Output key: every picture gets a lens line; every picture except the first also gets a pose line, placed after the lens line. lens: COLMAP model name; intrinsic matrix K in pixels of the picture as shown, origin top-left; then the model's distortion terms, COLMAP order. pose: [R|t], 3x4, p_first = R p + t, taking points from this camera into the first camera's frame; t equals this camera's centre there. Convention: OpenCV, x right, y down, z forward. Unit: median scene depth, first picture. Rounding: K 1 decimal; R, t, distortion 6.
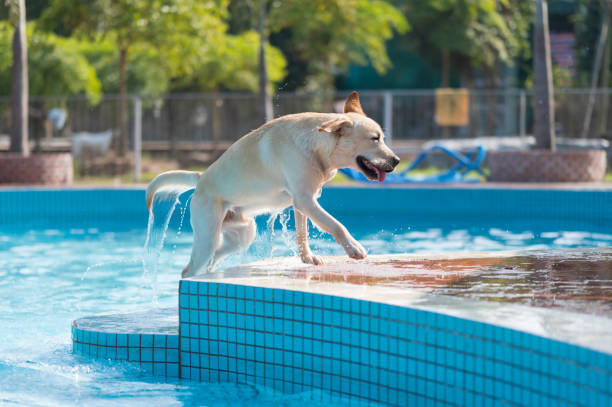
lens RADIAL K [[1610.9, 0, 306.0], [0, 1610.9, 203.5], [0, 0, 1]] dist [-0.029087, -0.425384]
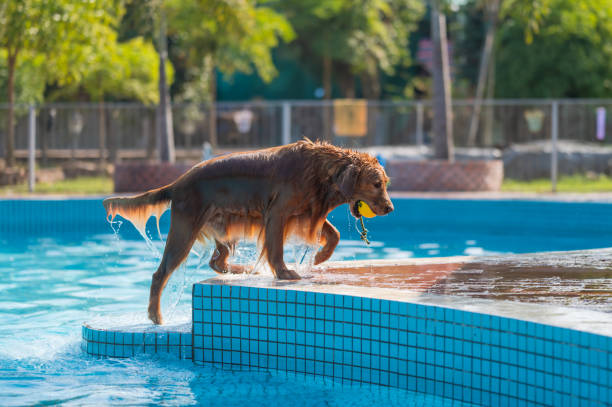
lens RADIAL K [[1793.5, 0, 306.0], [0, 1793.5, 203.5], [0, 0, 1]] dist [-0.054961, 0.112515]
pose [[0.992719, -0.003418, 0.120408, -0.072733], [0.003956, 0.999983, -0.004229, -0.001204], [-0.120392, 0.004675, 0.992715, -0.116052]]
